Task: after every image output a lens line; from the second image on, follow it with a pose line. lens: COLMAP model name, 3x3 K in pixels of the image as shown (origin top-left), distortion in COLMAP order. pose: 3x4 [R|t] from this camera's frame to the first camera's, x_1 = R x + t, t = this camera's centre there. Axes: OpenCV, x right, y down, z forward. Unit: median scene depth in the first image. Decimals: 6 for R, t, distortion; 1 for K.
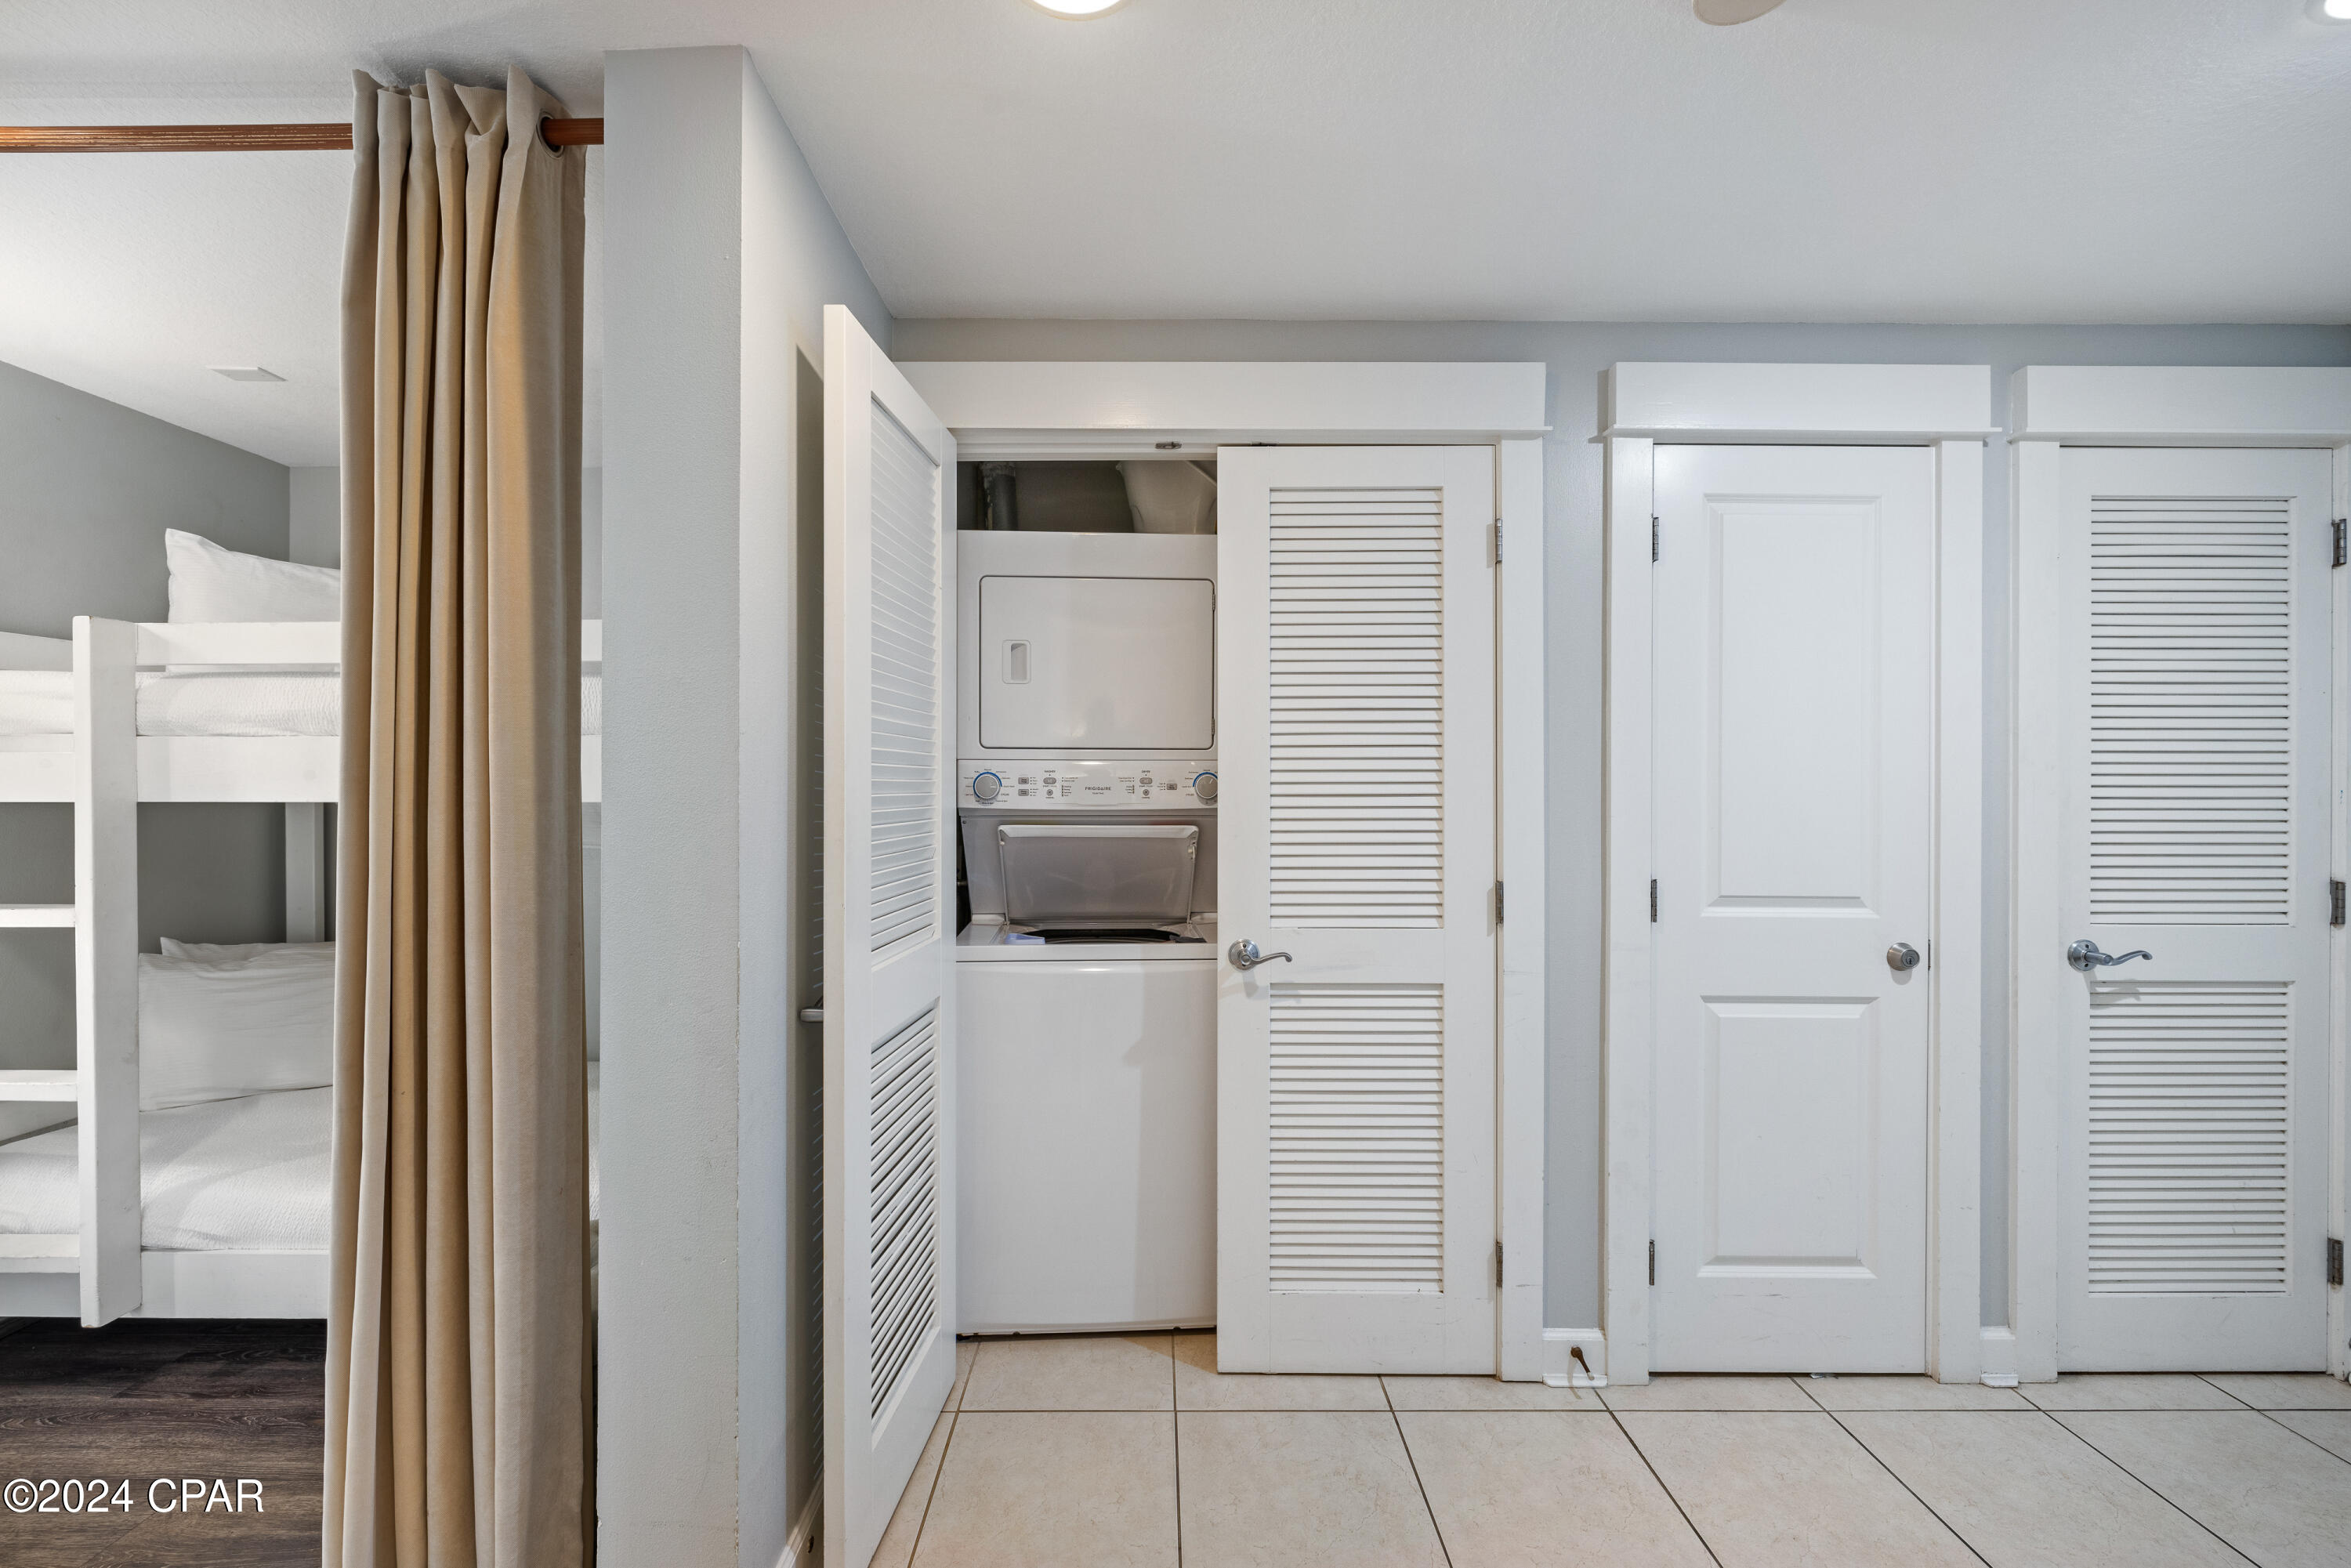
lens RADIAL K [[988.8, 0, 1169.6], [0, 988.8, 791.9], [0, 0, 1]] dist [0.004022, -0.000071]
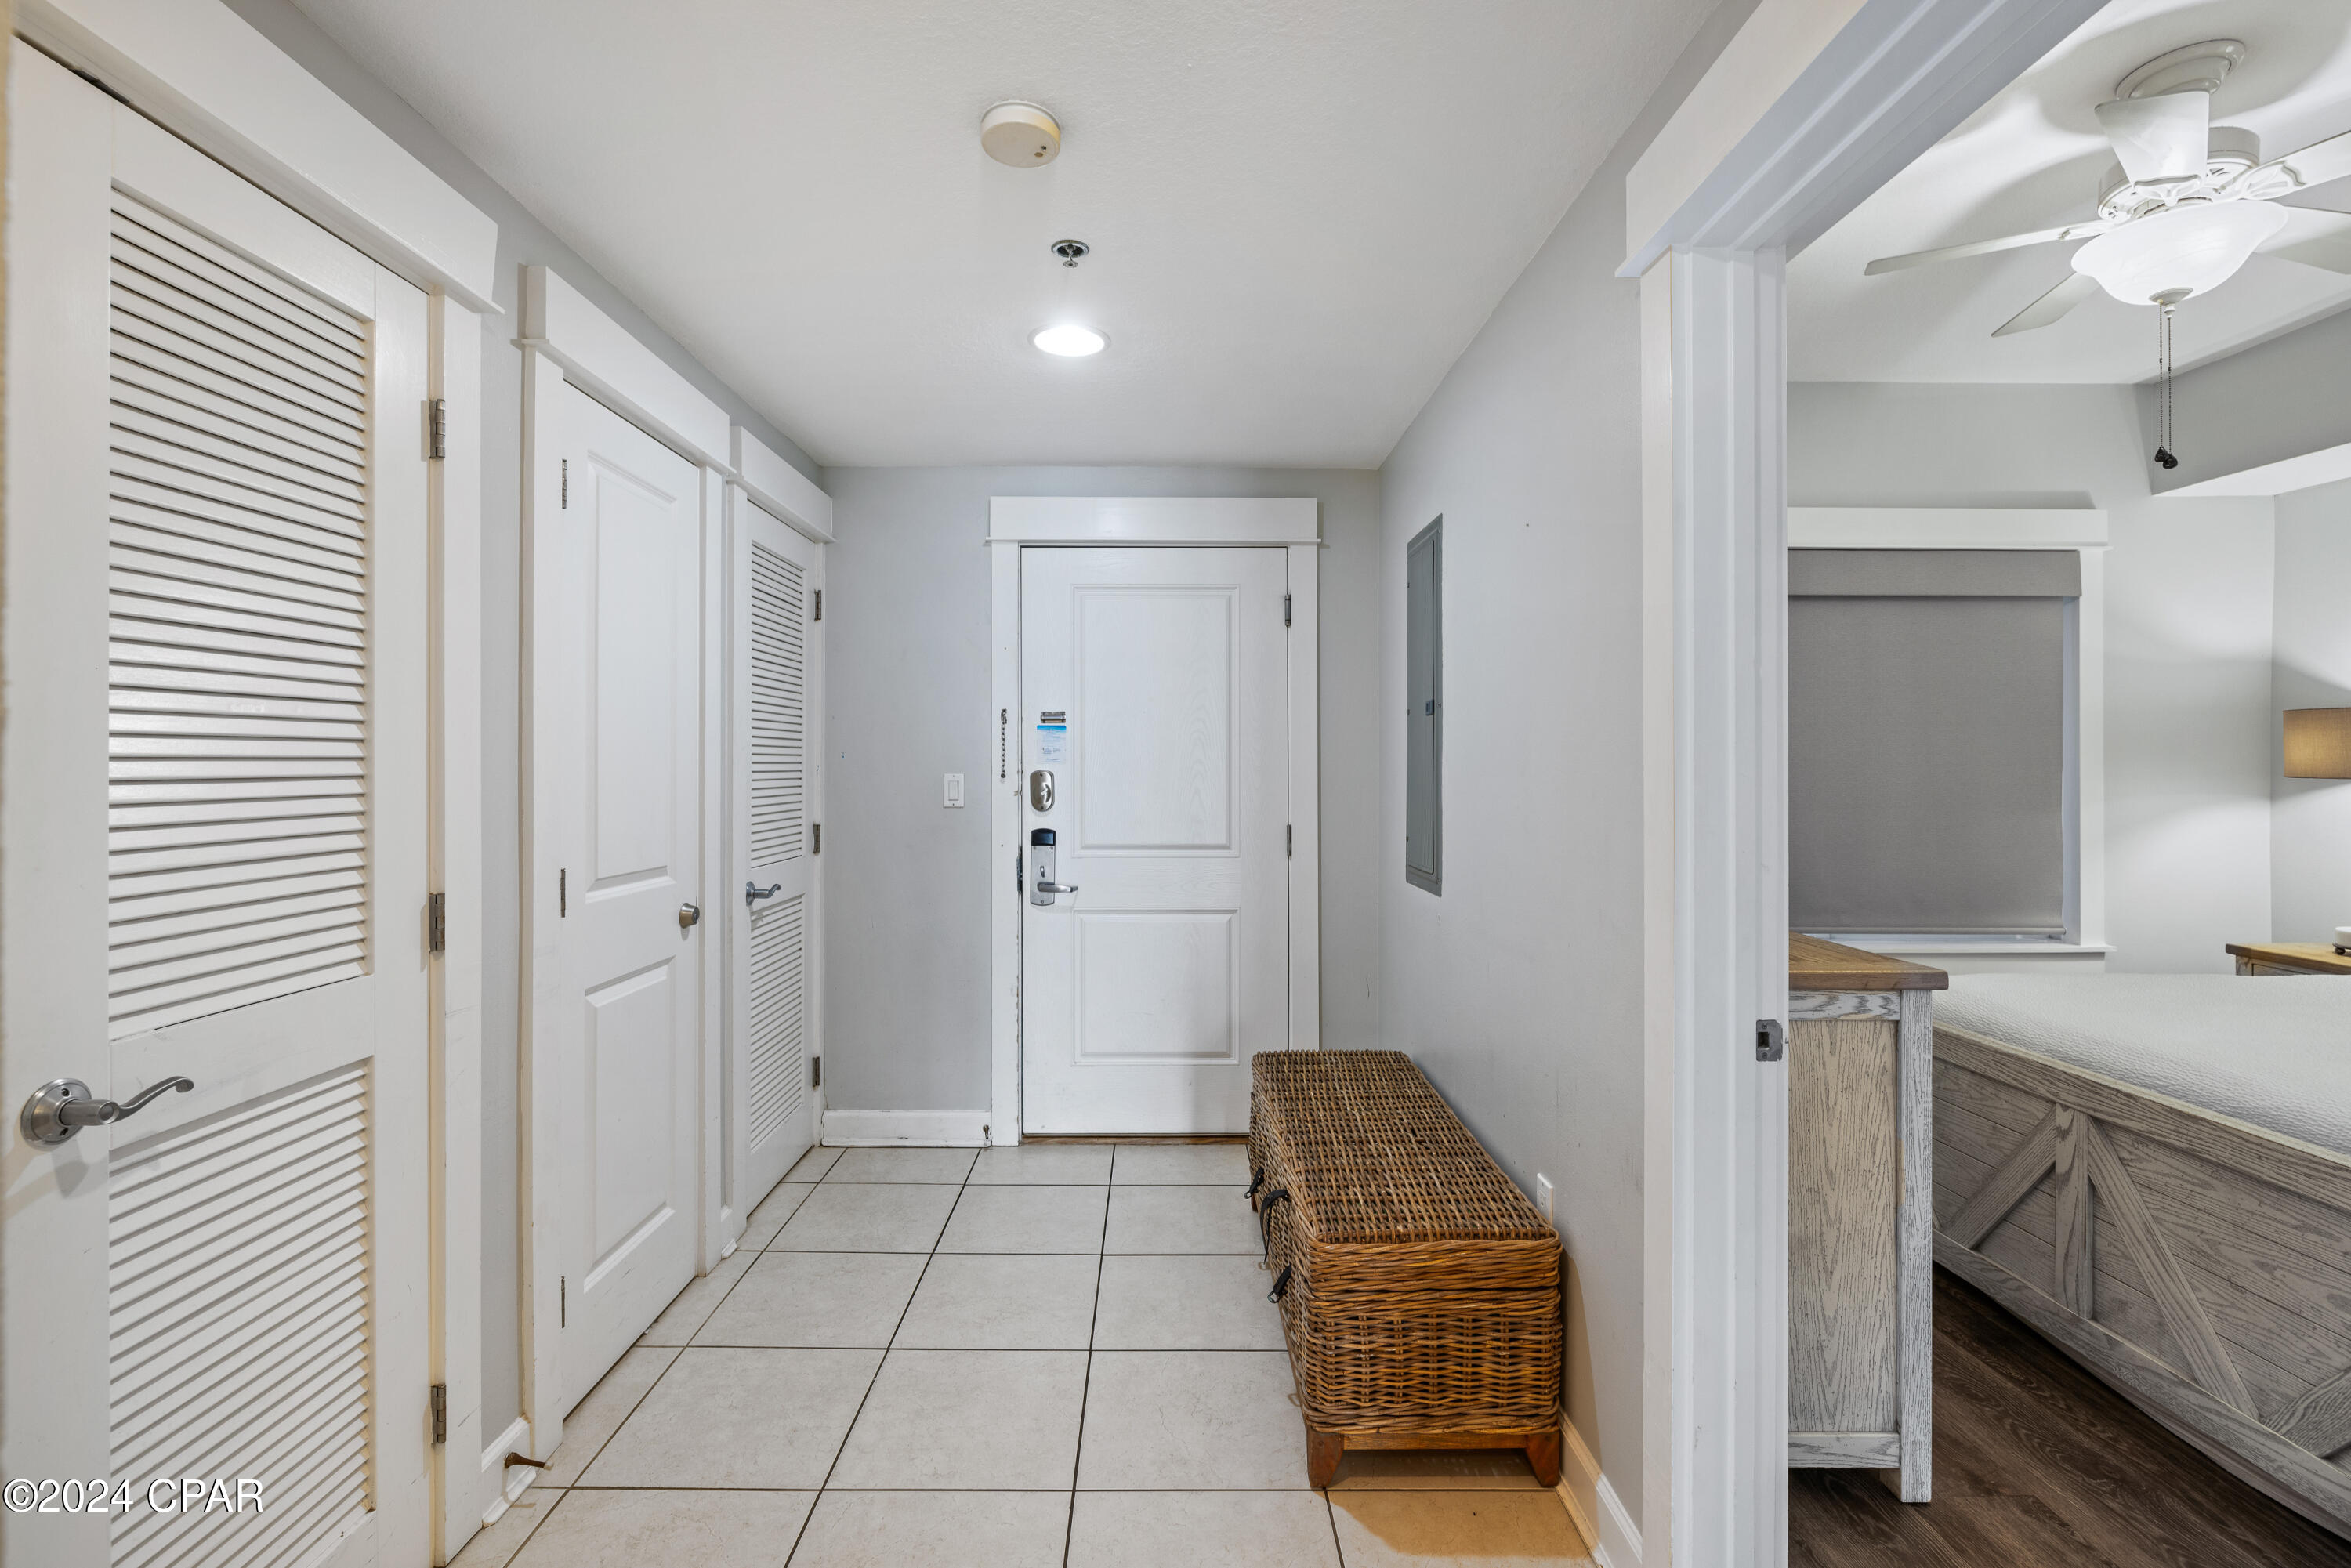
lens RADIAL K [[1044.3, 0, 1156.3], [0, 1044.3, 764.5], [0, 0, 1]] dist [-0.004292, -0.000482]
pose [[0.003976, -0.003181, 0.999987, -0.439675], [0.002337, 0.999992, 0.003172, -0.006445], [-0.999989, 0.002324, 0.003984, 0.465748]]
